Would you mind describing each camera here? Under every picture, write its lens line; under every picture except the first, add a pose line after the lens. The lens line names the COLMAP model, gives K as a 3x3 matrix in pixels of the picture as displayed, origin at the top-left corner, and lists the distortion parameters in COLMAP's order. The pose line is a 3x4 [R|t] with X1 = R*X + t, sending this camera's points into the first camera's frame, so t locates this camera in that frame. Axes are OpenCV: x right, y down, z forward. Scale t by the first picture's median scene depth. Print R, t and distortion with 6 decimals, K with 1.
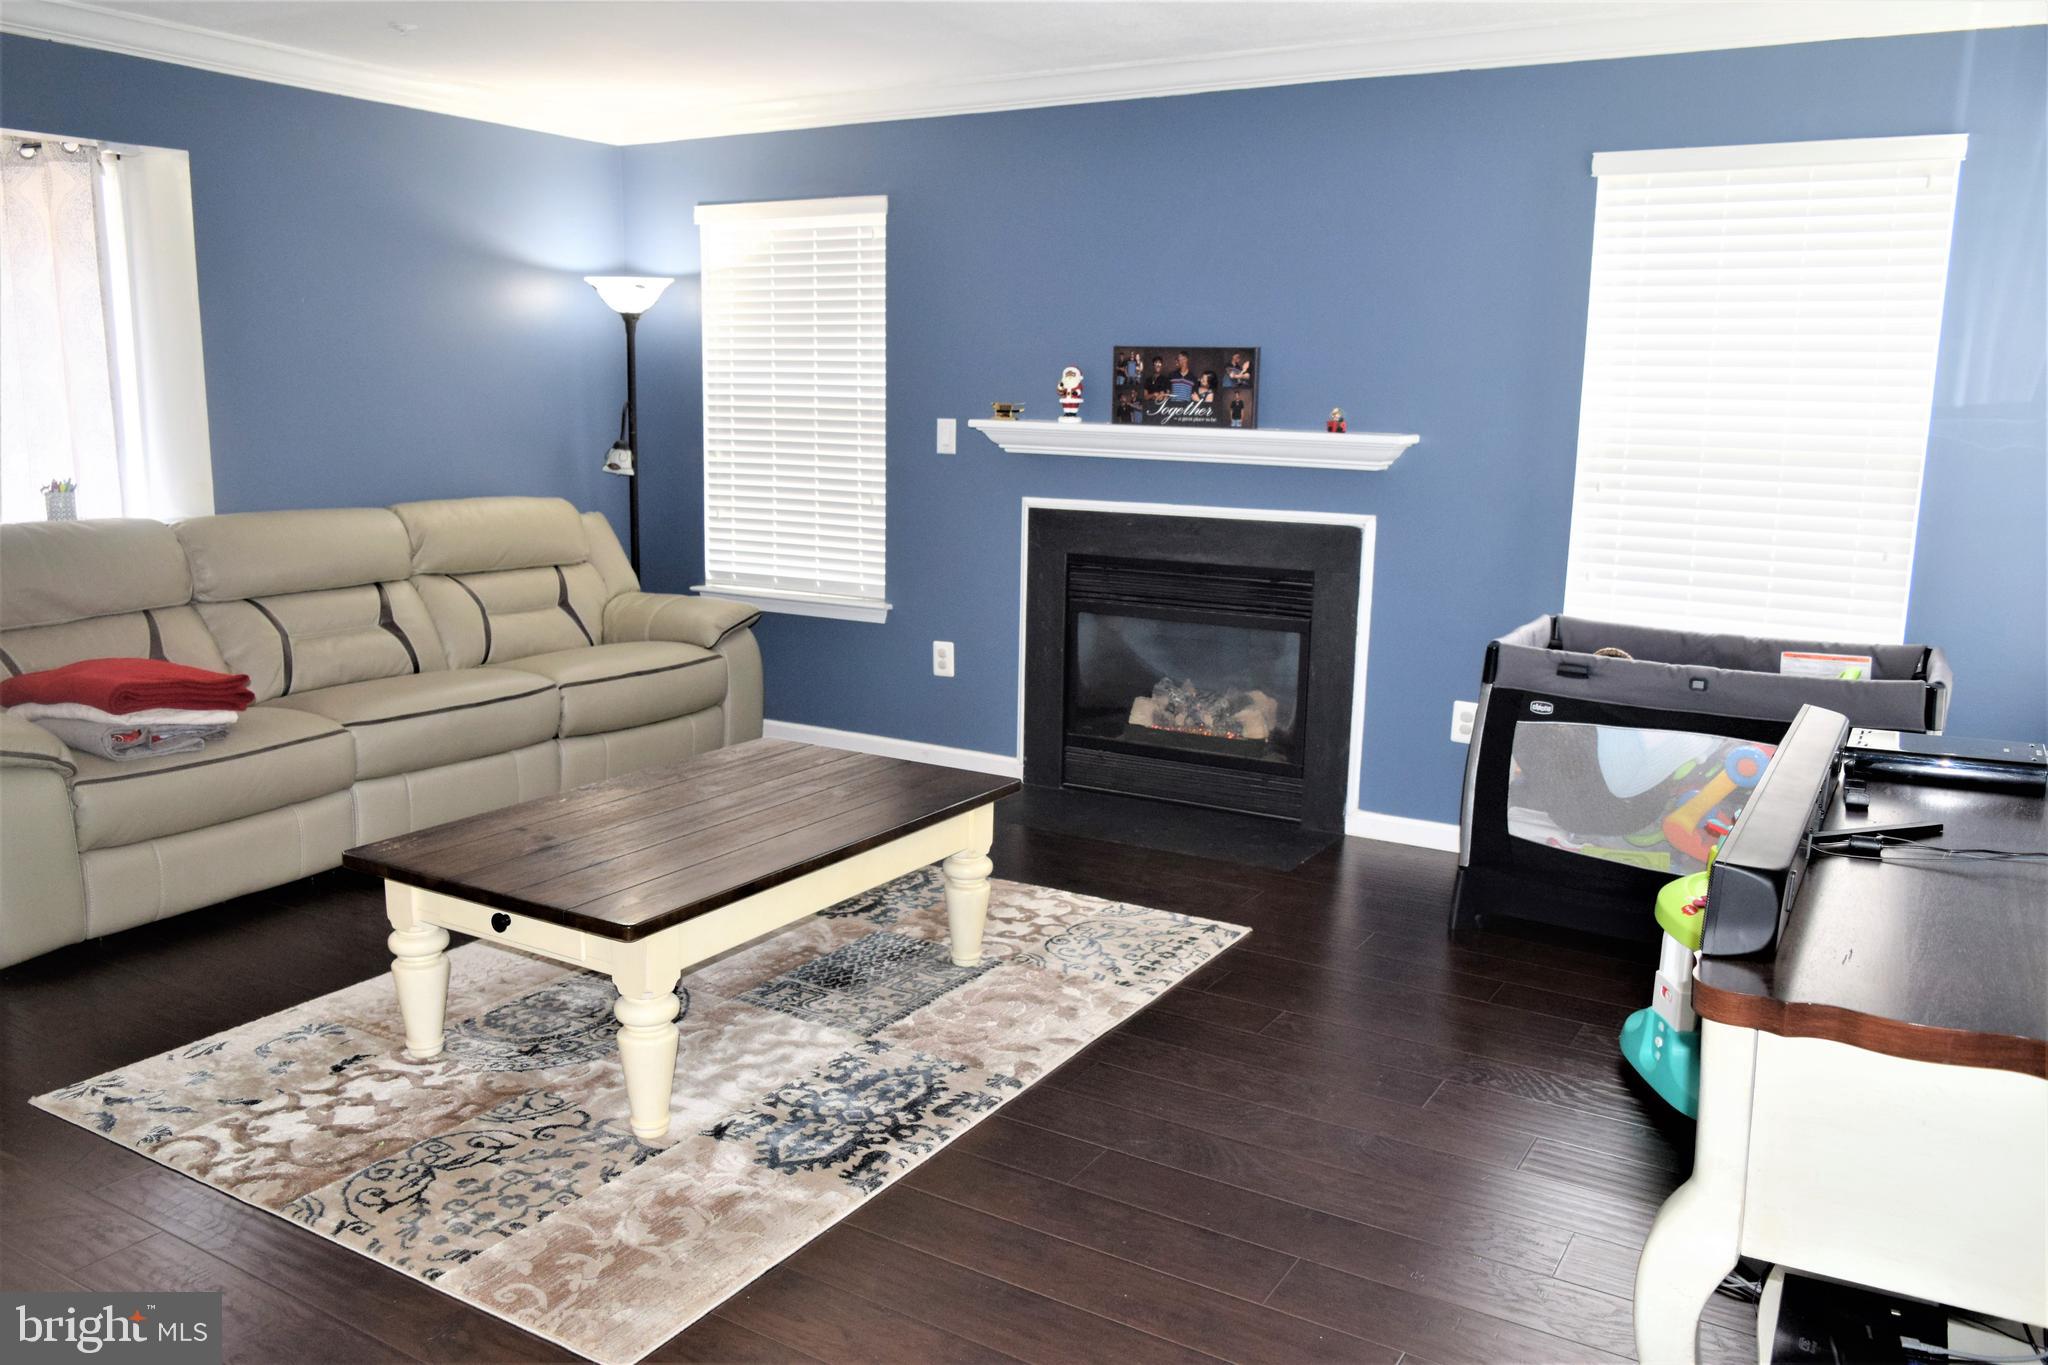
lens RADIAL K [[1570.7, 0, 1024.0], [0, 1570.7, 682.5], [0, 0, 1]] dist [-0.033044, 0.017470]
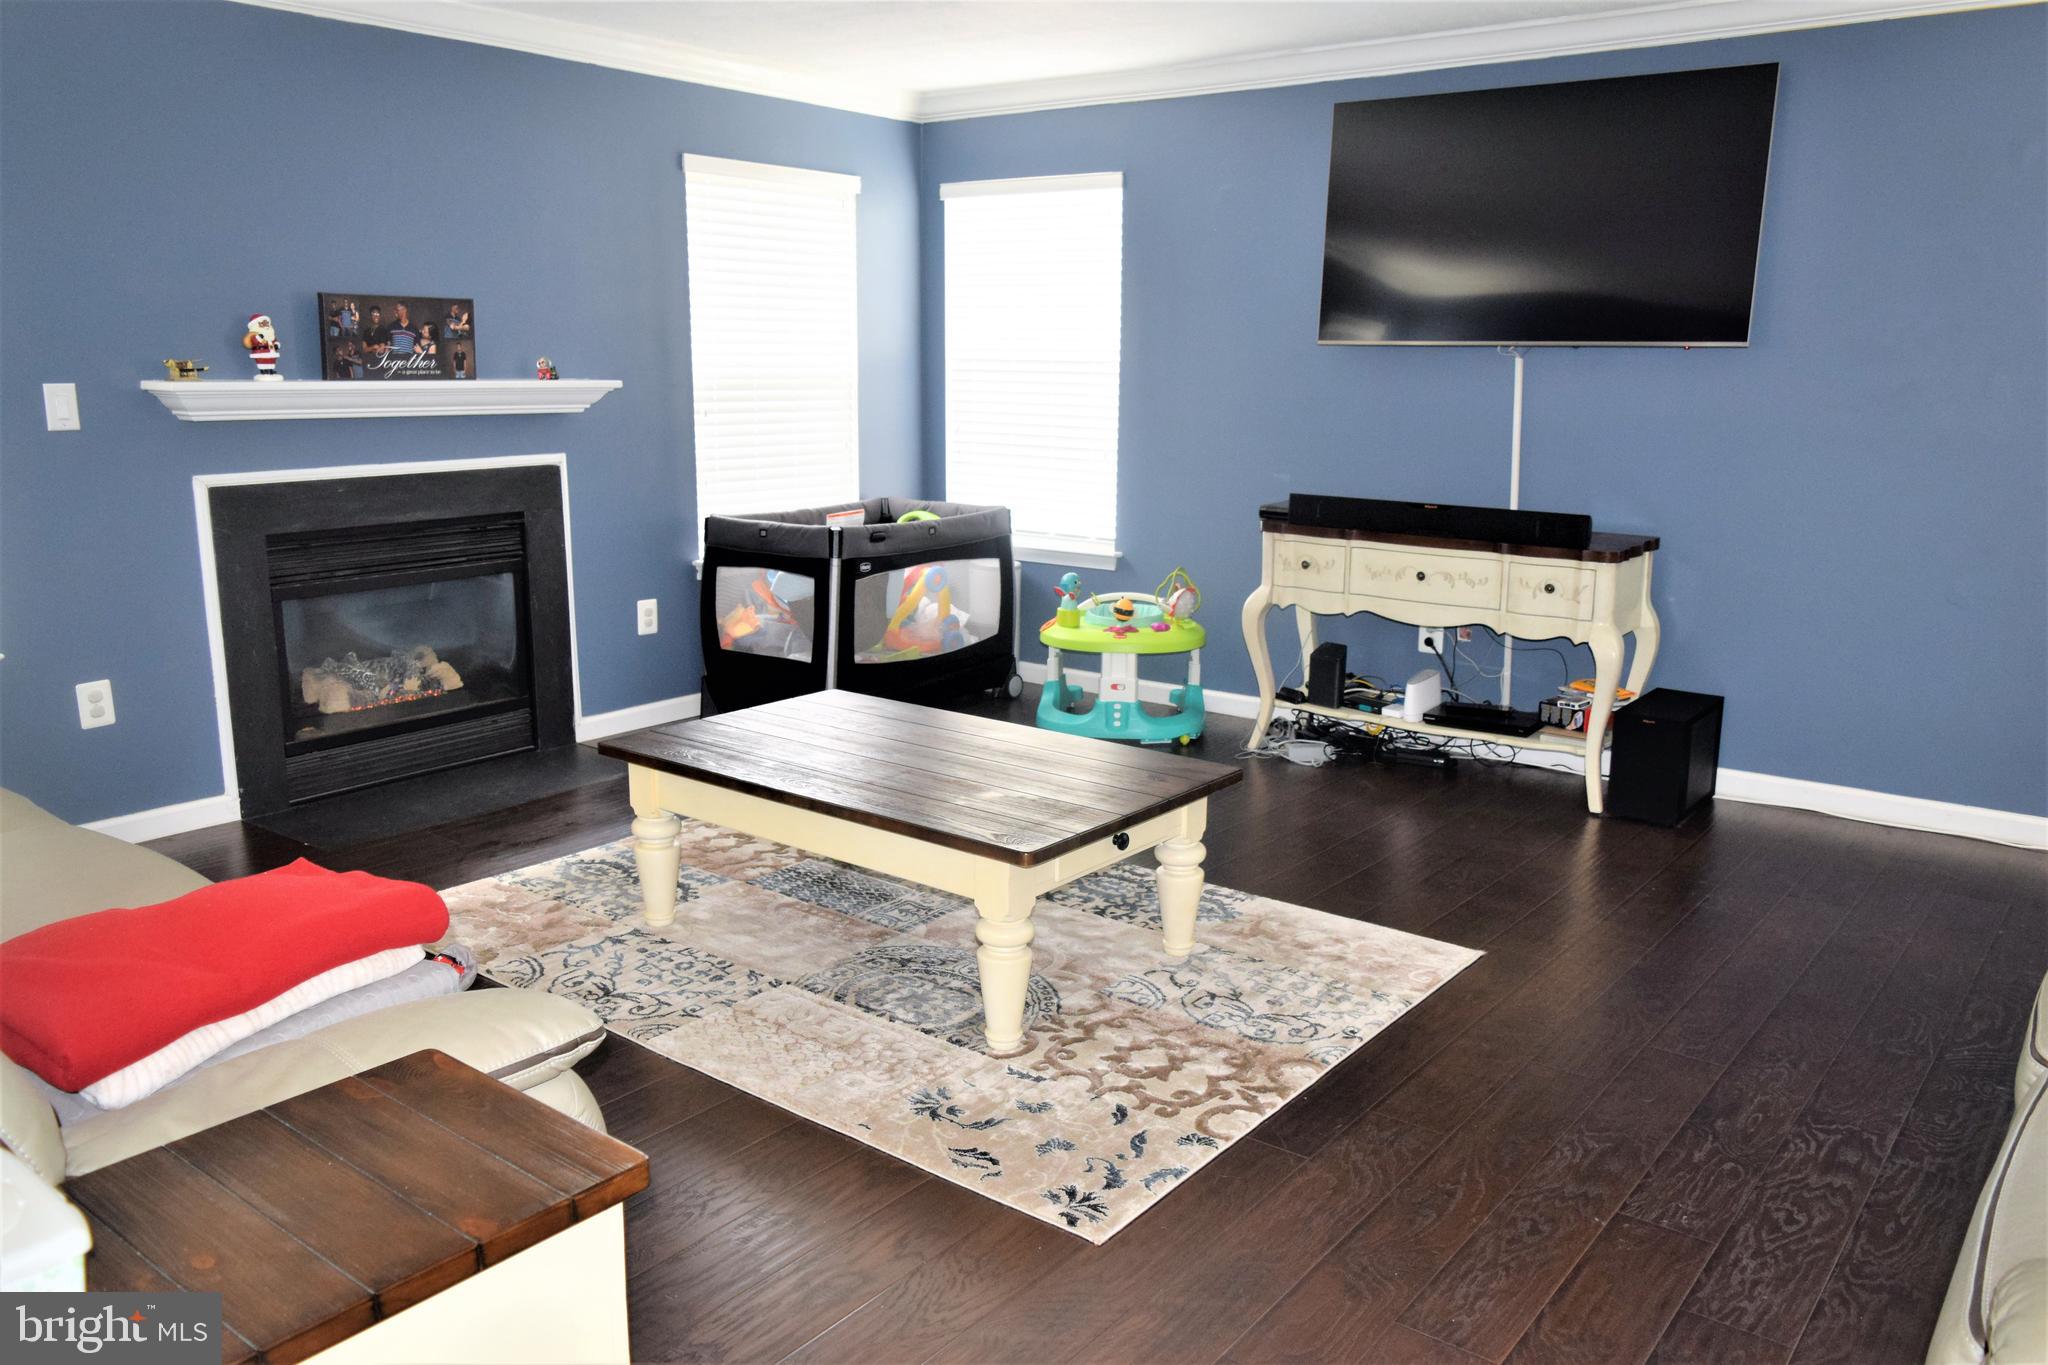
lens RADIAL K [[1570.7, 0, 1024.0], [0, 1570.7, 682.5], [0, 0, 1]] dist [-0.033044, 0.017470]
pose [[0.109840, -0.222142, 0.968808, -0.822874], [0.170561, 0.964460, 0.201808, -0.113700], [-0.979206, 0.143074, 0.143825, 0.522834]]
